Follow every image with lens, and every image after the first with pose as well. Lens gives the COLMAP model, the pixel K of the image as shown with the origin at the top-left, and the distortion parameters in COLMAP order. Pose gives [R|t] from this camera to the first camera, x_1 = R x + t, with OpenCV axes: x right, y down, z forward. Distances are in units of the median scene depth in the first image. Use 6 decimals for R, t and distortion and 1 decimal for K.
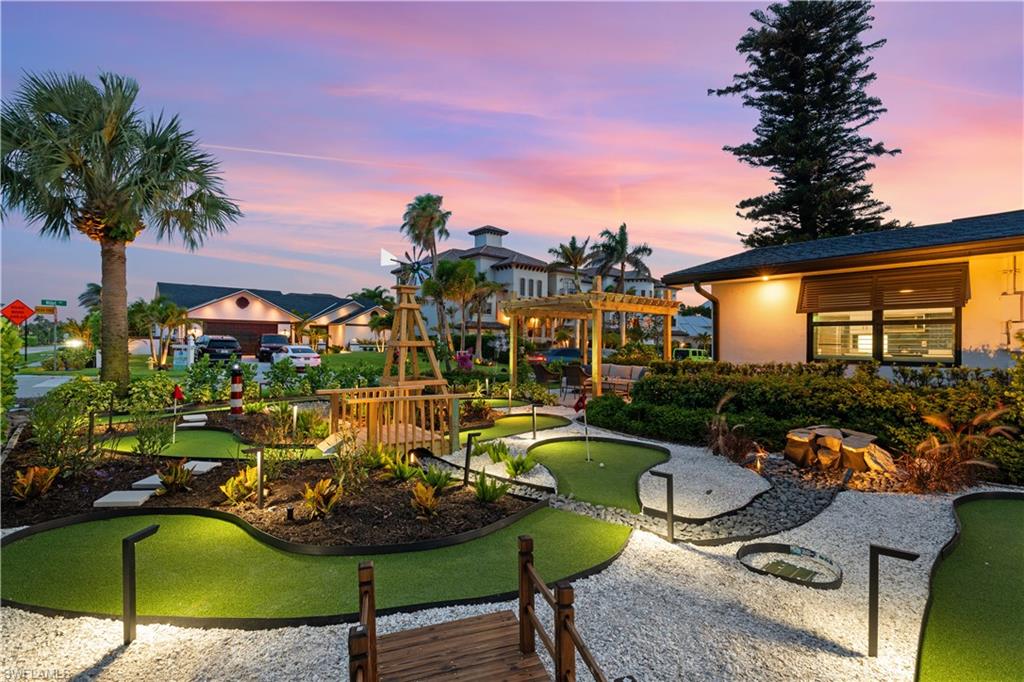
lens RADIAL K [[490.4, 0, 512.0], [0, 490.4, 341.0], [0, 0, 1]] dist [-0.001878, -0.000140]
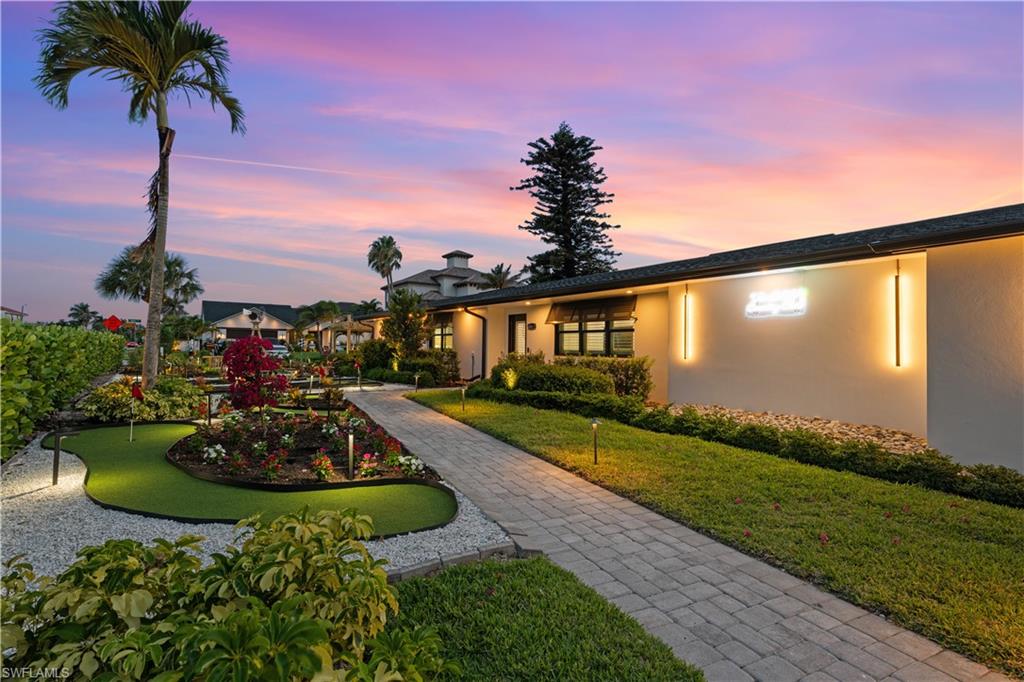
lens RADIAL K [[470.8, 0, 512.0], [0, 470.8, 341.0], [0, 0, 1]] dist [-0.000293, 0.000029]
pose [[0.997716, -0.002944, -0.067486, 0.314486], [0.002564, 0.999980, -0.005714, 0.005038], [0.067502, 0.005528, 0.997704, -0.346376]]
